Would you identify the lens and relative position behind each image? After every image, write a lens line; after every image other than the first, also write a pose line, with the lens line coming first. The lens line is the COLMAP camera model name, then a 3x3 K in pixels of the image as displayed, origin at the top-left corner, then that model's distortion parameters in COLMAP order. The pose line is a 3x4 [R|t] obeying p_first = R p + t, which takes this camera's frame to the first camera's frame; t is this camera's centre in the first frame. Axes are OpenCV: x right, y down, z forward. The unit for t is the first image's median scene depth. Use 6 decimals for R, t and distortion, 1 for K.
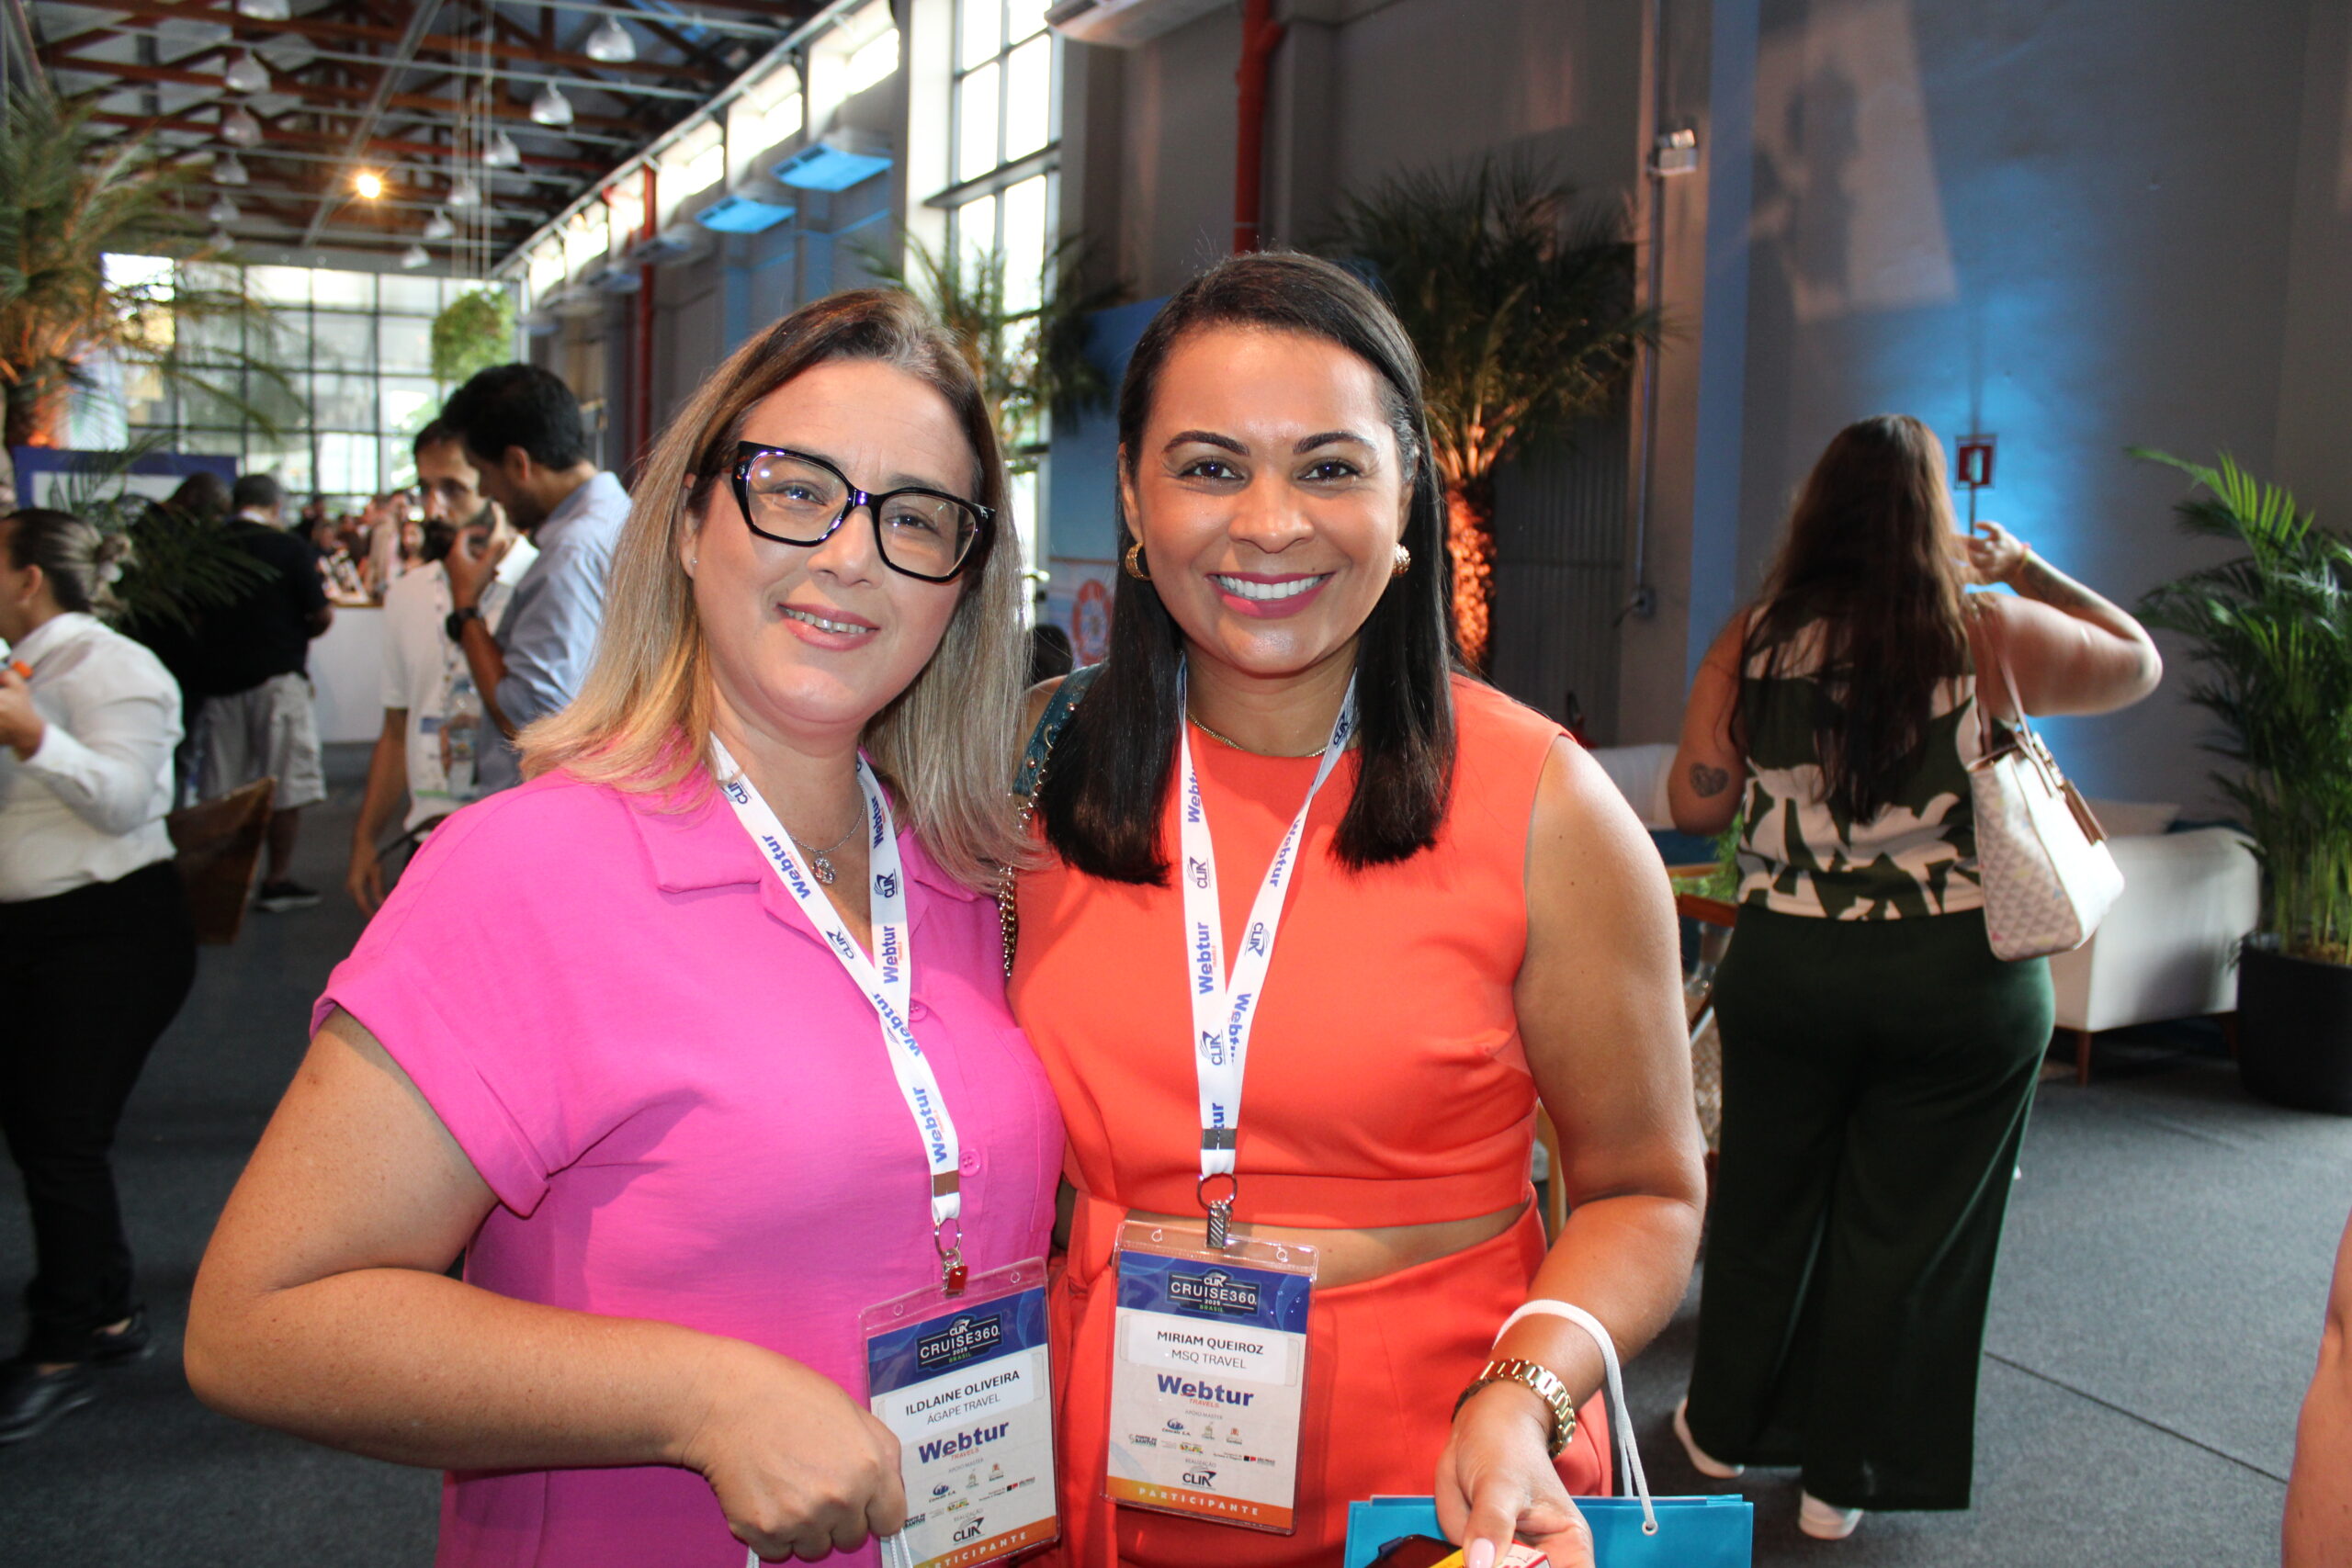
lens RADIAL K [[1956.6, 0, 1176.0], [0, 1956.6, 784.0], [0, 0, 1]] dist [-0.172020, 0.153119]
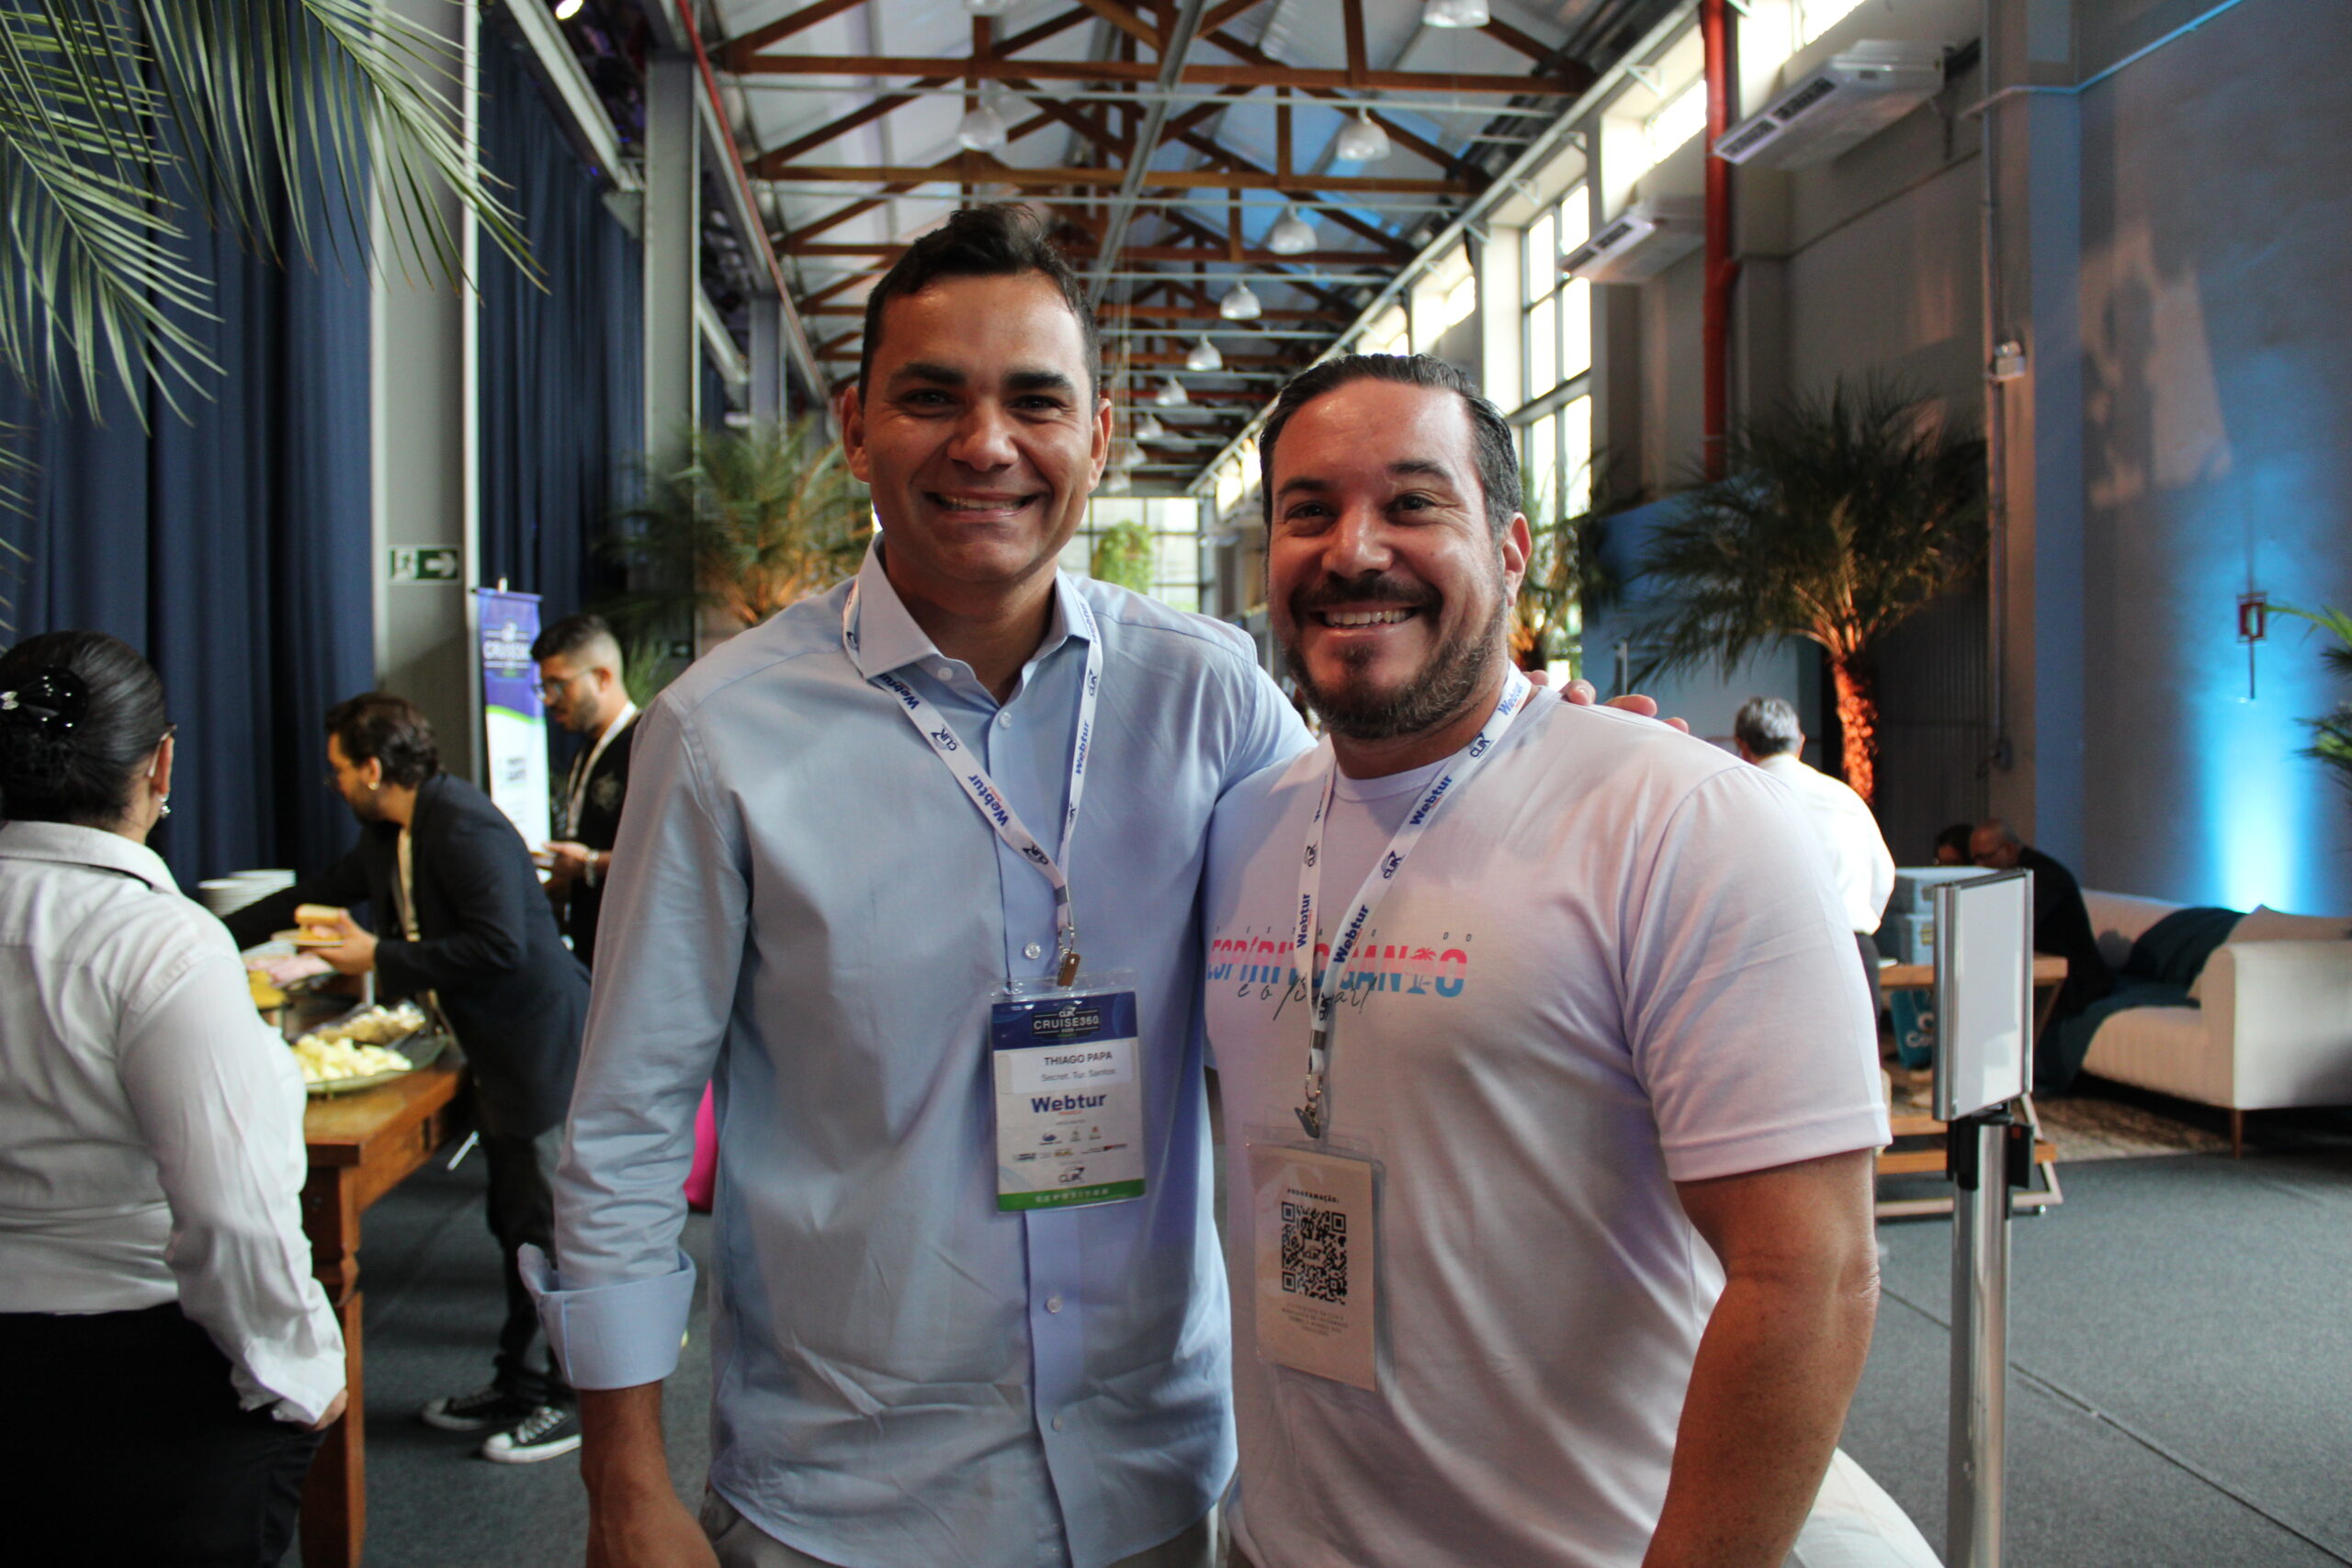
lens RADIAL K [[1956.6, 0, 1176.0], [0, 1956.6, 784.0], [0, 0, 1]] dist [-0.172020, 0.153119]
pose [[0.928991, -0.024674, -0.369278, 0.196718], [-0.009013, 0.995971, -0.089223, 0.025937], [0.369992, 0.086216, 0.925026, -0.199622]]
